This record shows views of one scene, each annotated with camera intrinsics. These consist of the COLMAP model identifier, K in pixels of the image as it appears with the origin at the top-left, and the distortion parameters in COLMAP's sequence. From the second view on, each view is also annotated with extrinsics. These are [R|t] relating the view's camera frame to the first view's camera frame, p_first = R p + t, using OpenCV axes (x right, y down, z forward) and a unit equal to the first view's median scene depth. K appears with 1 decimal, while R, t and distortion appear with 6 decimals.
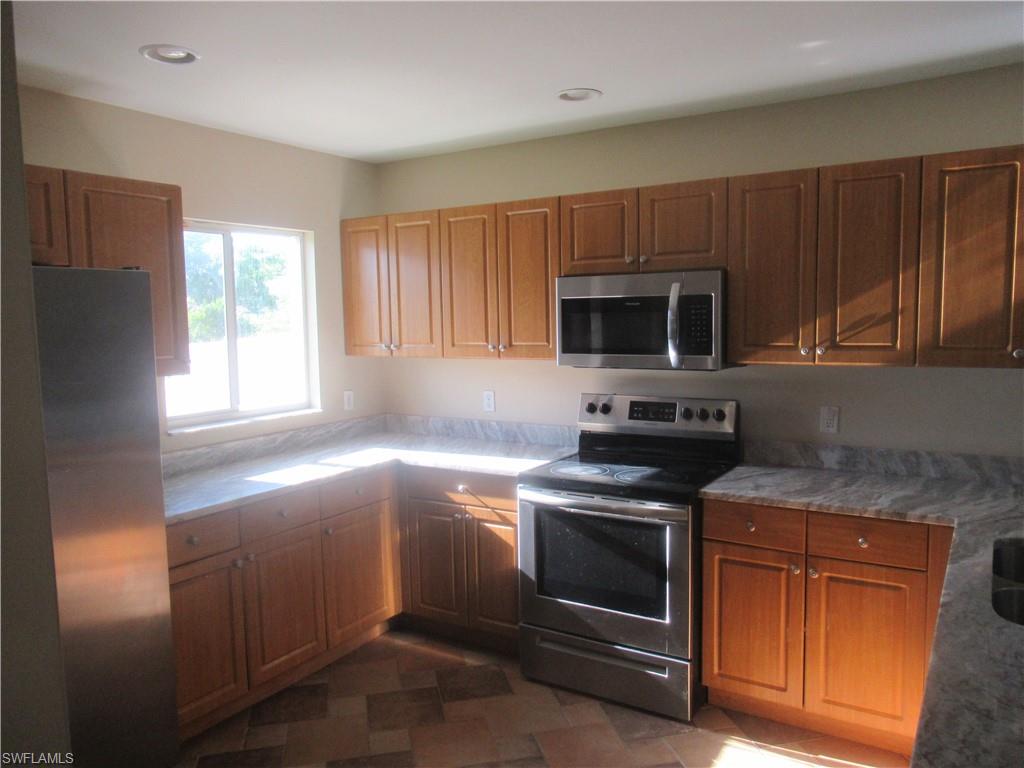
lens RADIAL K [[771.2, 0, 512.0], [0, 771.2, 384.0], [0, 0, 1]] dist [-0.004129, 0.010323]
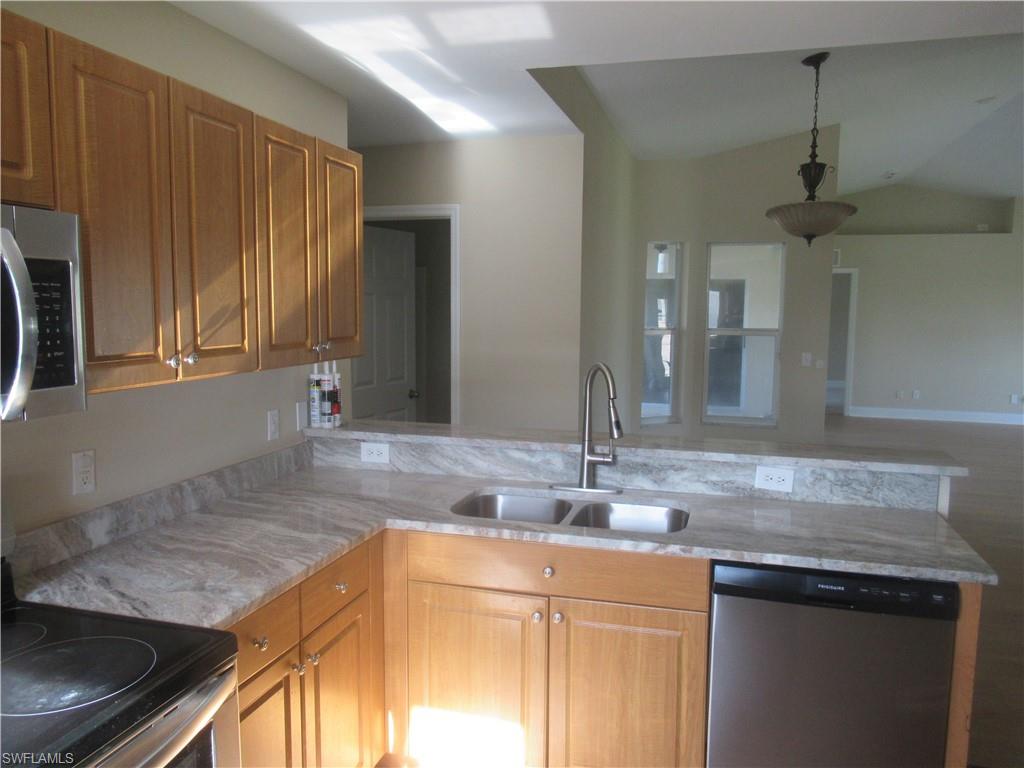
lens RADIAL K [[771.2, 0, 512.0], [0, 771.2, 384.0], [0, 0, 1]] dist [-0.004129, 0.010323]
pose [[-0.277215, -0.082456, 0.957263, -0.307048], [0.086963, 0.990068, 0.110465, -0.069835], [-0.956864, 0.113869, -0.267291, 0.891299]]
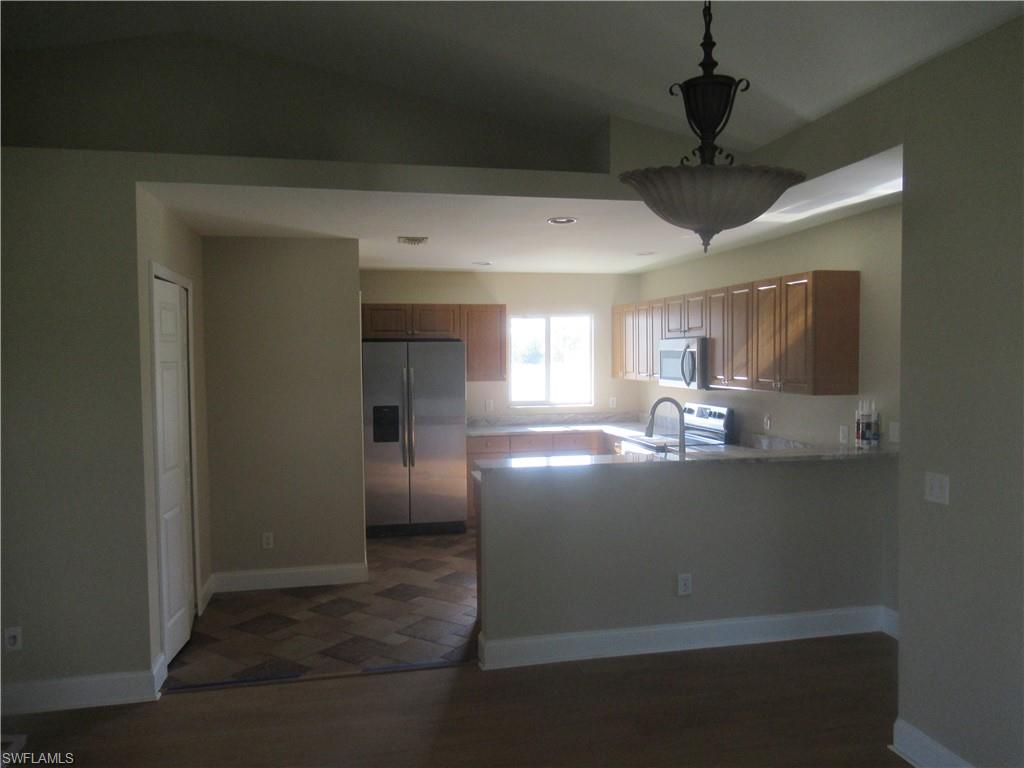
lens RADIAL K [[771.2, 0, 512.0], [0, 771.2, 384.0], [0, 0, 1]] dist [-0.004129, 0.010323]
pose [[0.708130, 0.039159, -0.704995, 1.335464], [-0.065906, 0.997768, -0.010777, 0.019119], [0.702999, 0.054095, 0.709130, -0.710389]]
